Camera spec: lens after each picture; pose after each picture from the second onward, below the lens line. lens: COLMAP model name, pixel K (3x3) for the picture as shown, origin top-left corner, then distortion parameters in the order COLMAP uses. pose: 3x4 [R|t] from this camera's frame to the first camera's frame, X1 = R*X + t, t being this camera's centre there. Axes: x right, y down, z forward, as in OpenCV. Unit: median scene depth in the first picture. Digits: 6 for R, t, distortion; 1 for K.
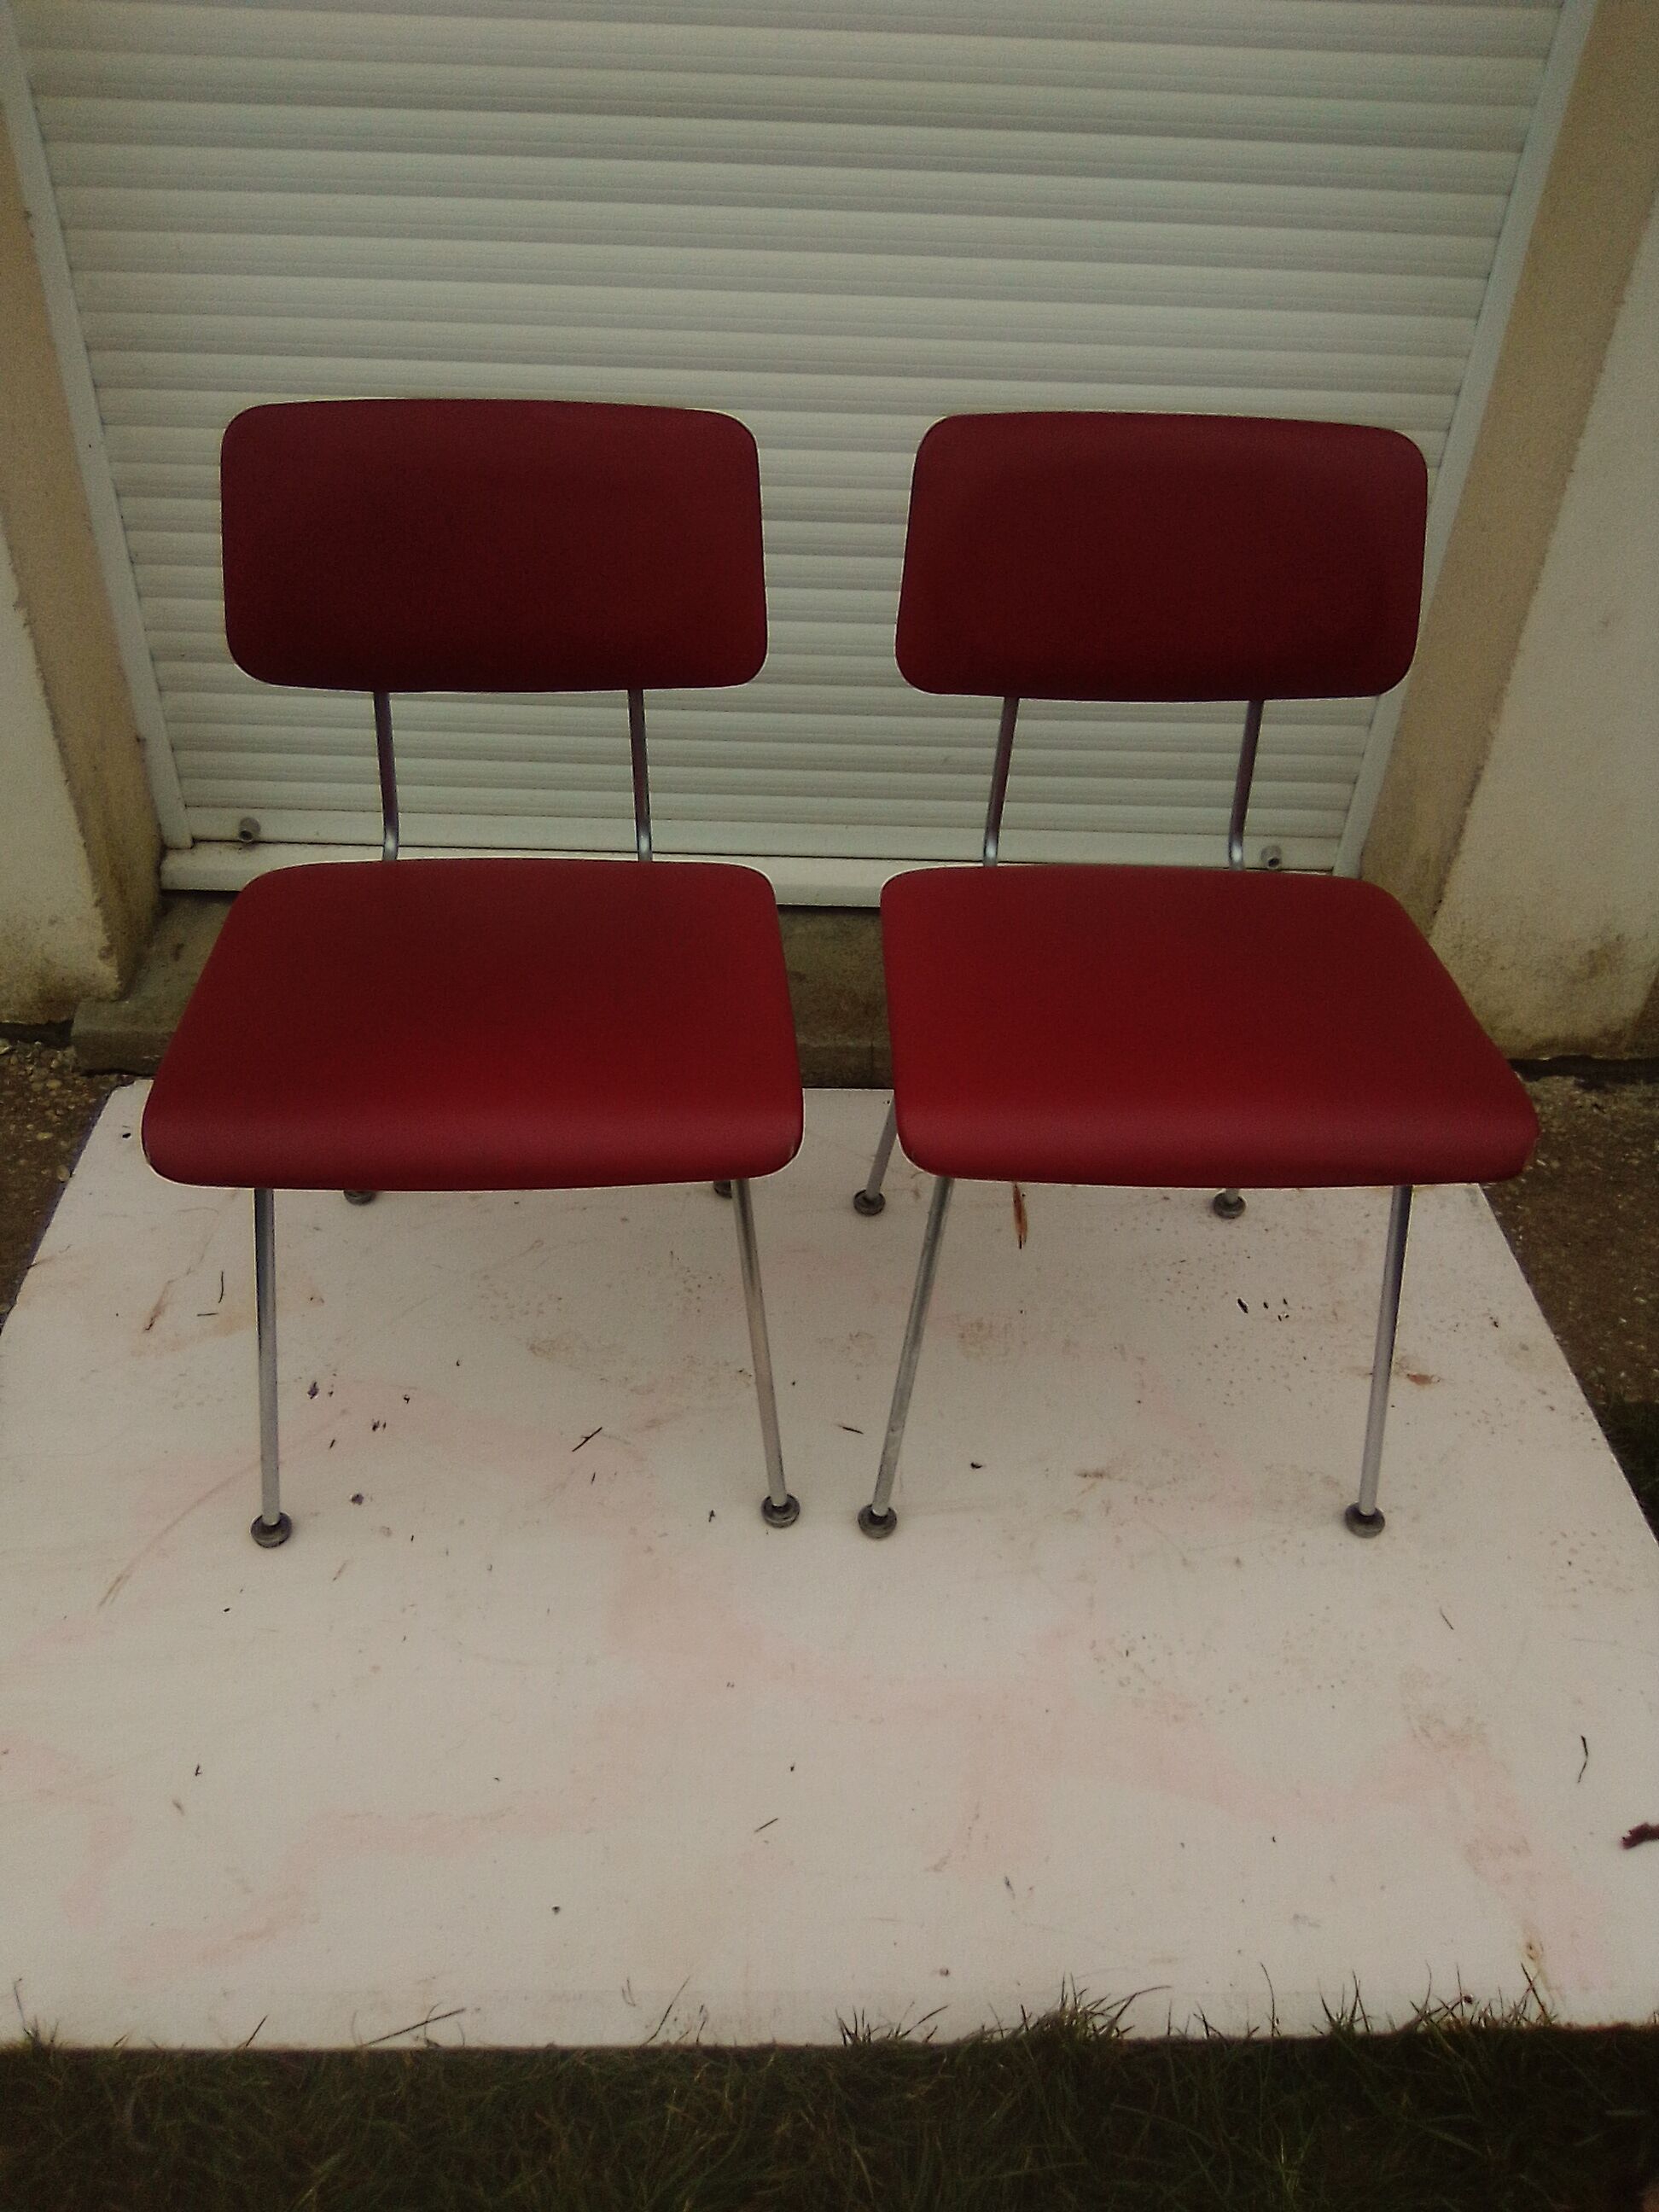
lens RADIAL K [[1765.3, 0, 810.8], [0, 1765.3, 1086.9], [0, 0, 1]] dist [0.009670, -0.063356]
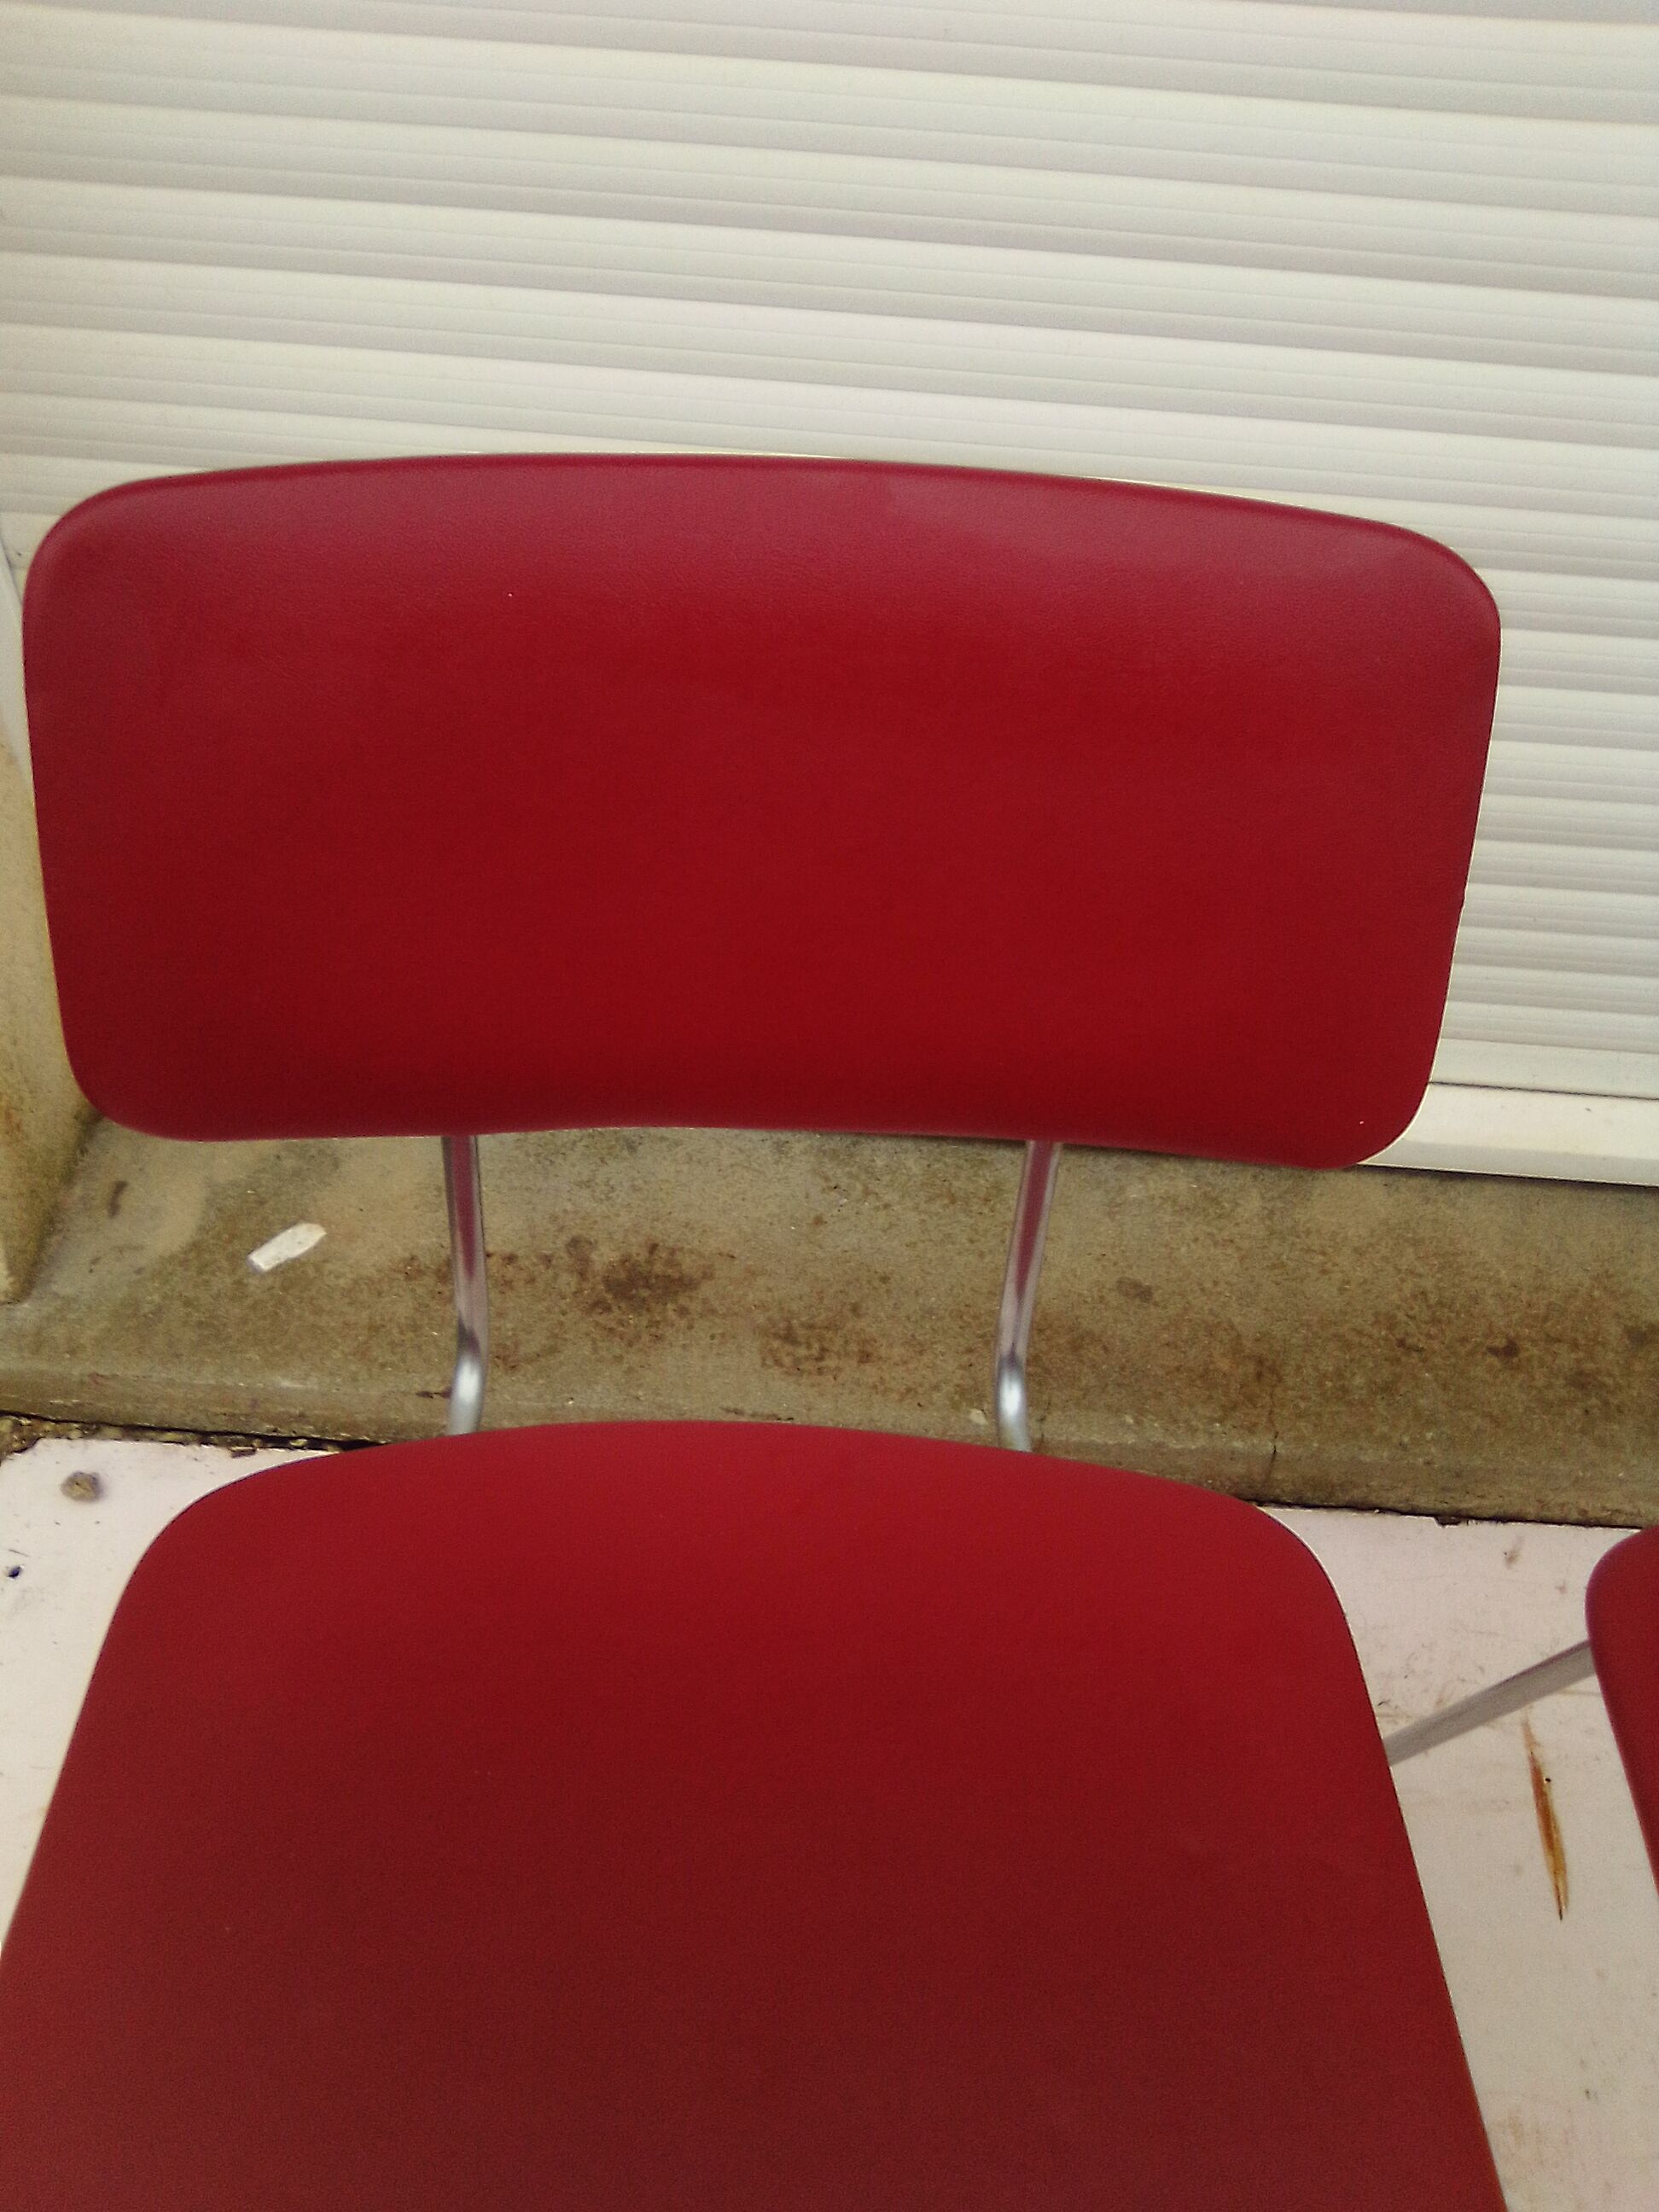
lens RADIAL K [[1765.3, 0, 807.7], [0, 1765.3, 1096.5], [0, 0, 1]] dist [0.009670, -0.063356]
pose [[0.997956, 0.053627, -0.034759, -0.121930], [-0.048154, 0.988596, 0.142685, -0.247988], [0.042014, -0.140720, 0.989158, 0.494342]]
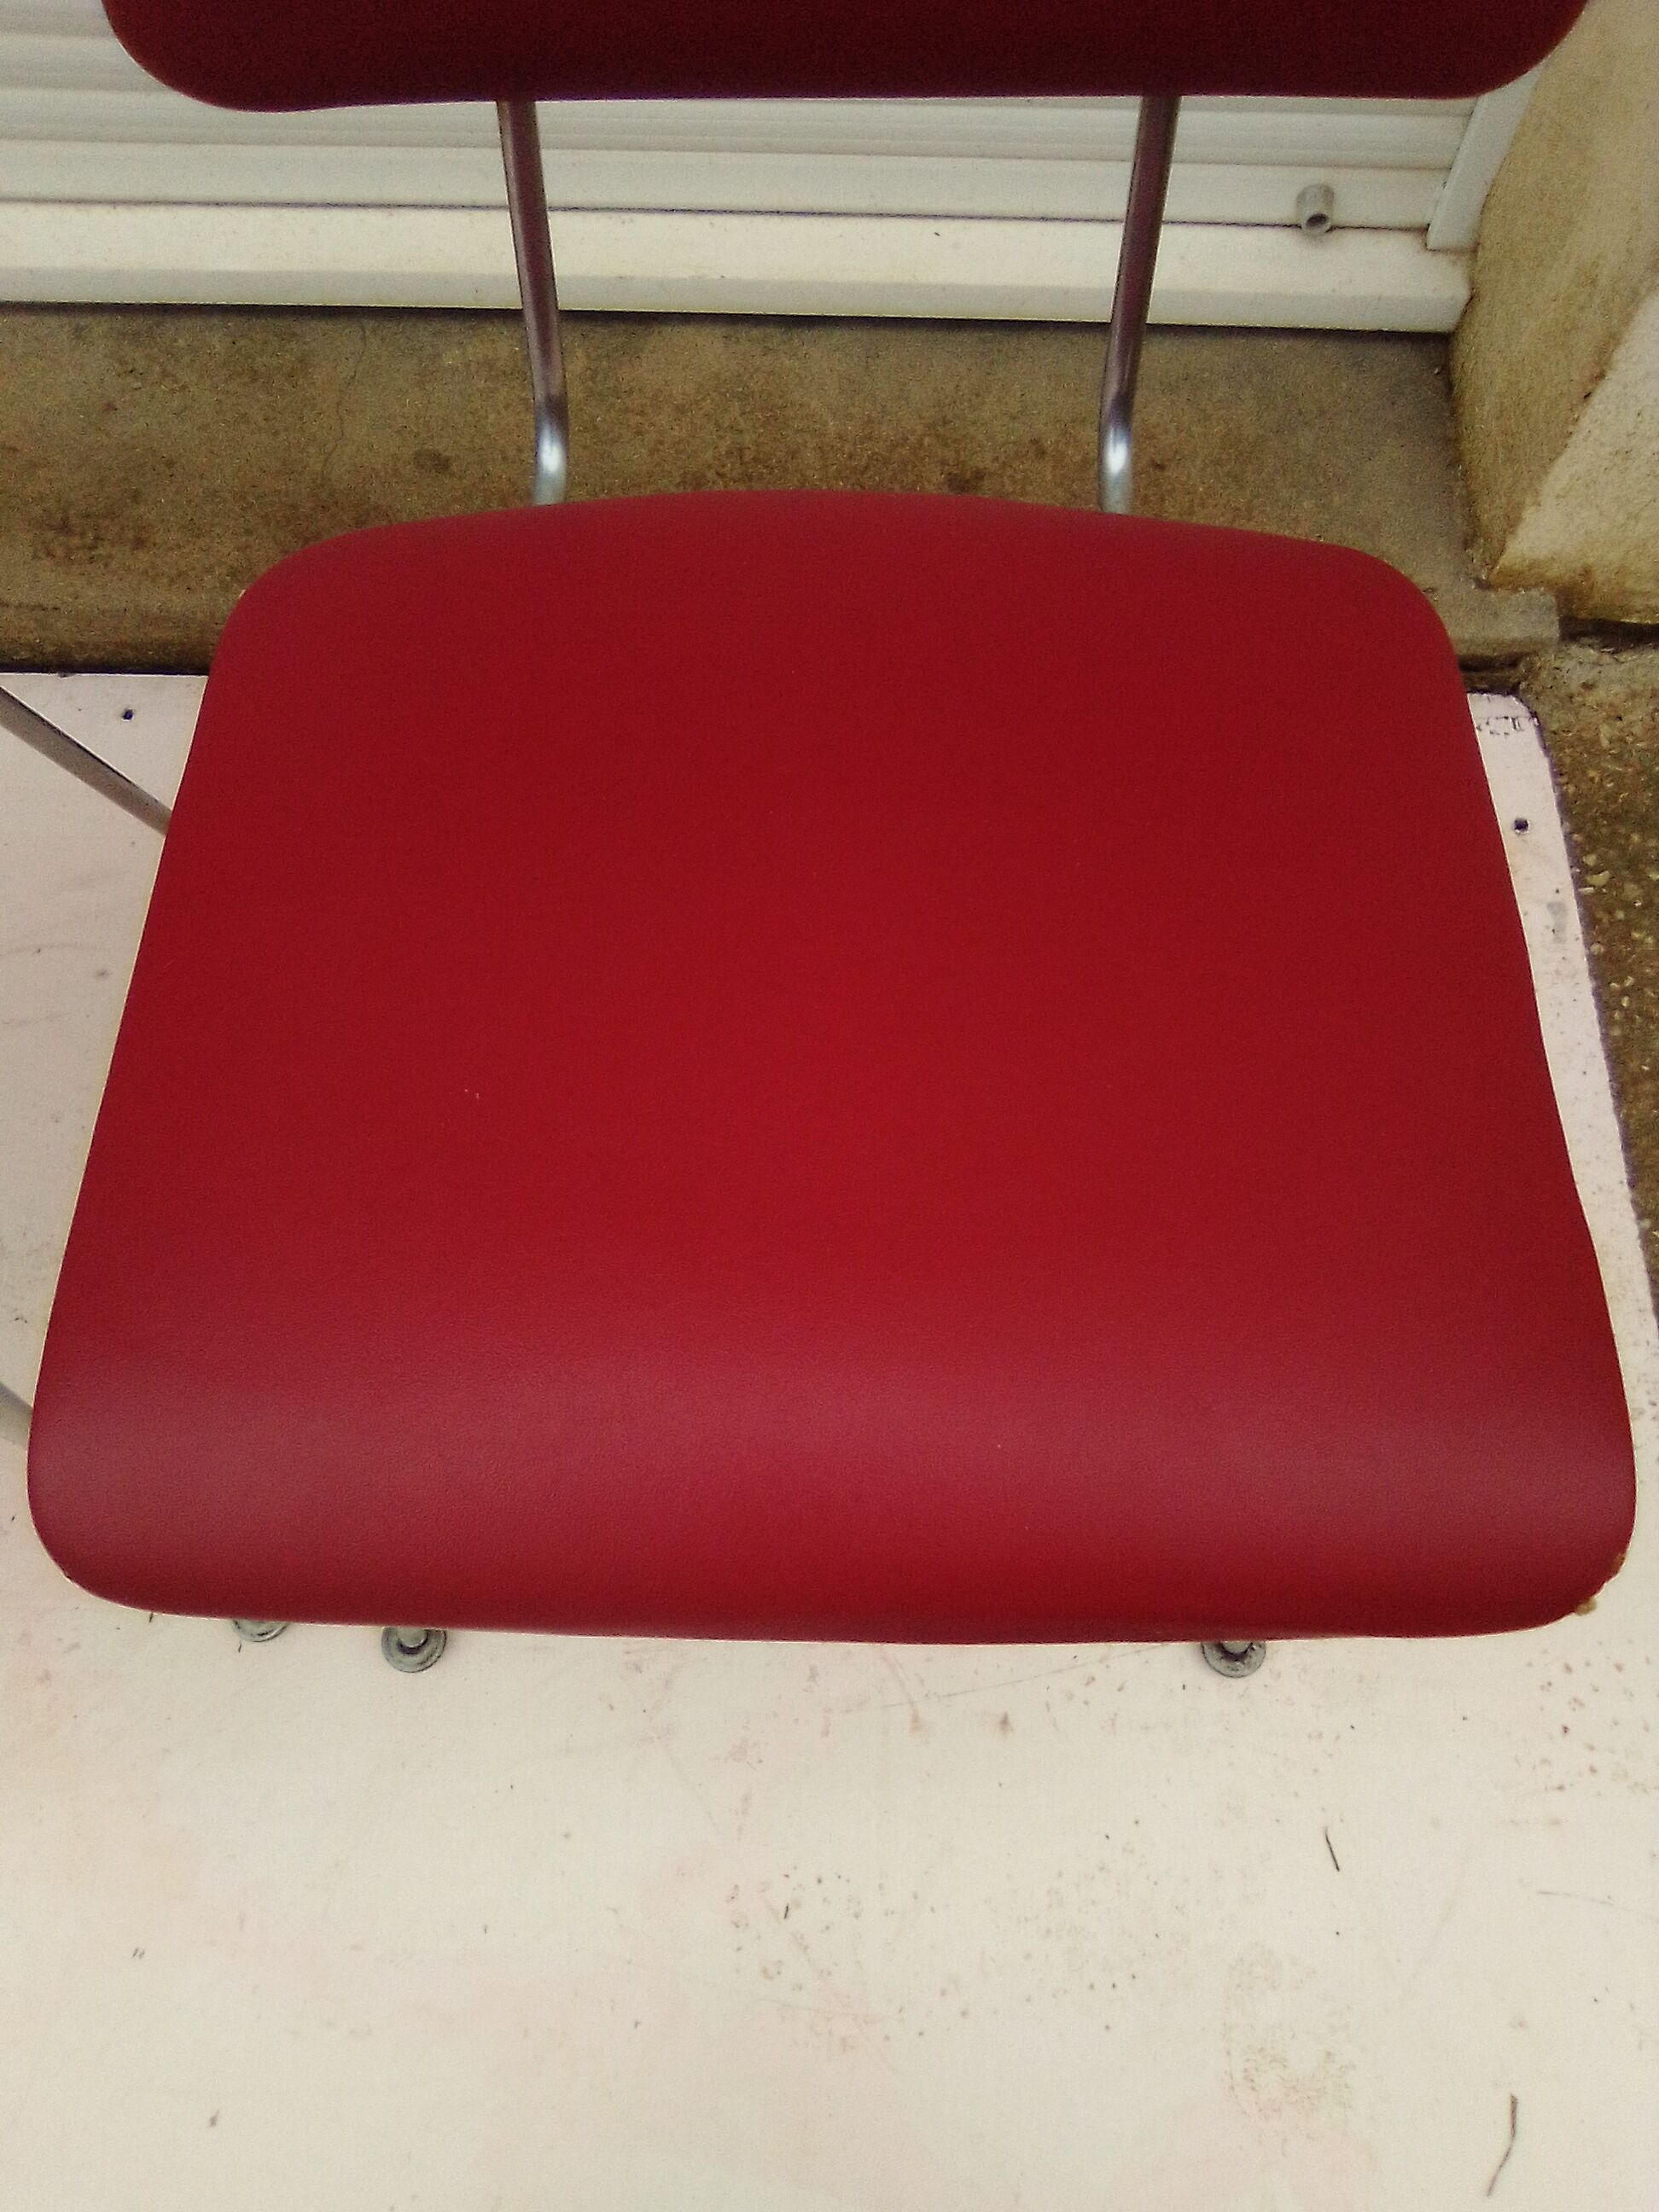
lens RADIAL K [[1765.3, 0, 812.6], [0, 1765.3, 1099.7], [0, 0, 1]] dist [0.009670, -0.063356]
pose [[0.998533, 0.021356, -0.049750, 0.174971], [0.004510, 0.882909, 0.469523, -0.176382], [0.053952, -0.469059, 0.881518, 0.488827]]
